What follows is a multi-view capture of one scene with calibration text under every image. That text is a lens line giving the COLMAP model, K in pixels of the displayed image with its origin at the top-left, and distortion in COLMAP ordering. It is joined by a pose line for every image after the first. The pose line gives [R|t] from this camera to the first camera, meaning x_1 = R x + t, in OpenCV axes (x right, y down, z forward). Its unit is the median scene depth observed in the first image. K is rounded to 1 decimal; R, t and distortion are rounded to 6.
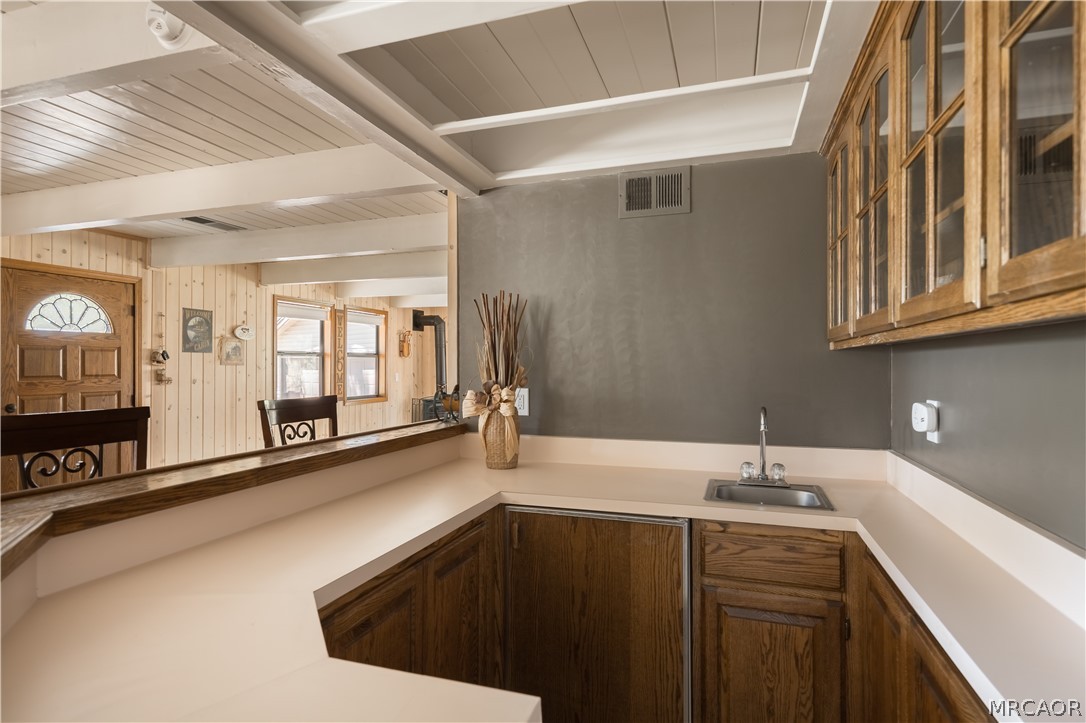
lens RADIAL K [[581.4, 0, 541.4], [0, 581.4, 360.8], [0, 0, 1]] dist [0.003085, 0.000147]
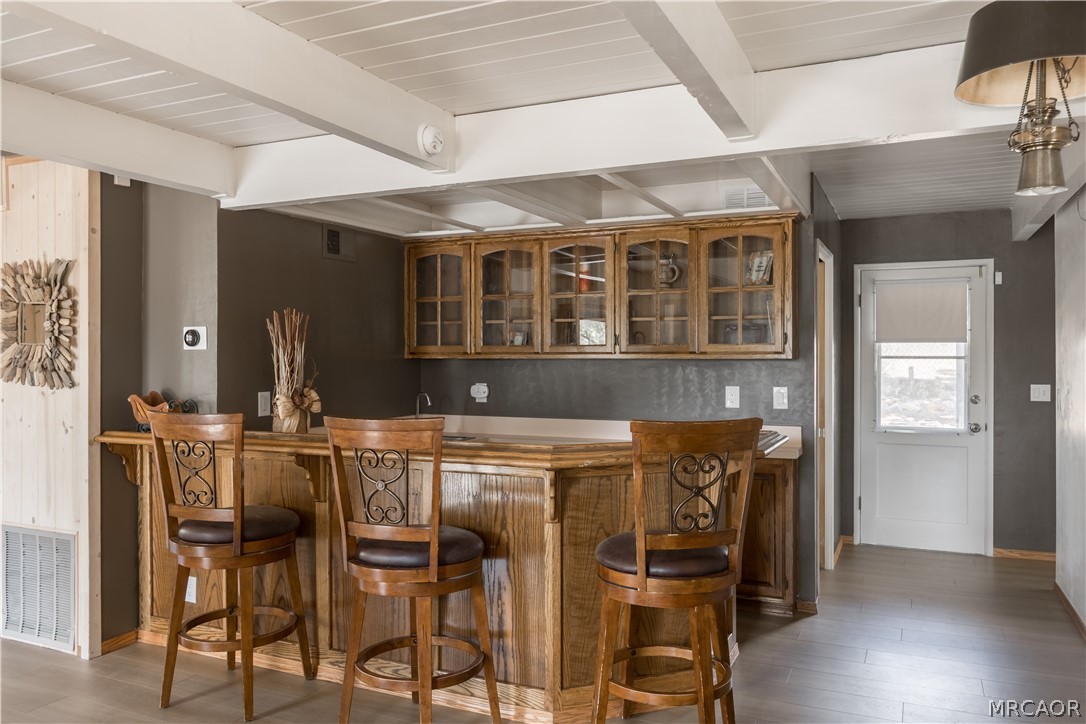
lens RADIAL K [[829.8, 0, 546.3], [0, 829.8, 358.4], [0, 0, 1]] dist [0.002337, -0.000898]
pose [[0.112127, -0.008686, 0.993656, -0.567701], [-0.005558, 0.999941, 0.009369, -0.013021], [-0.993678, -0.006573, 0.112072, 0.099469]]
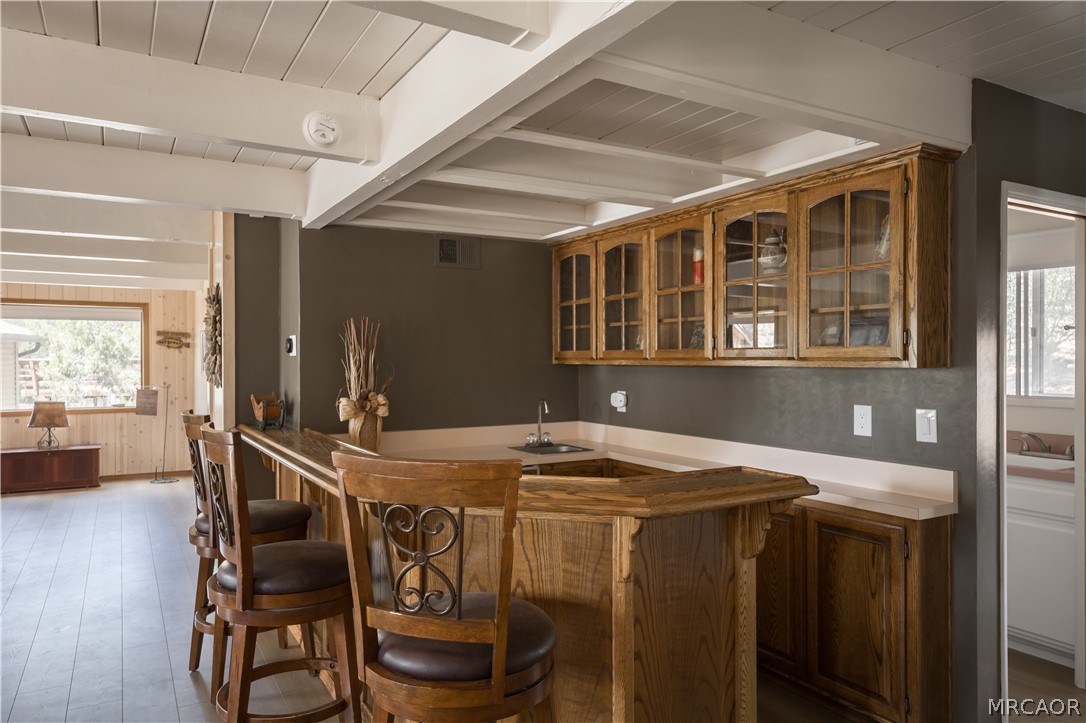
lens RADIAL K [[732.3, 0, 539.2], [0, 732.3, 366.6], [0, 0, 1]] dist [0.013295, -0.000826]
pose [[0.667299, -0.012792, 0.744680, -0.332477], [-0.002017, 0.999818, 0.018982, -0.015162], [-0.744788, -0.014169, 0.667151, -0.111285]]
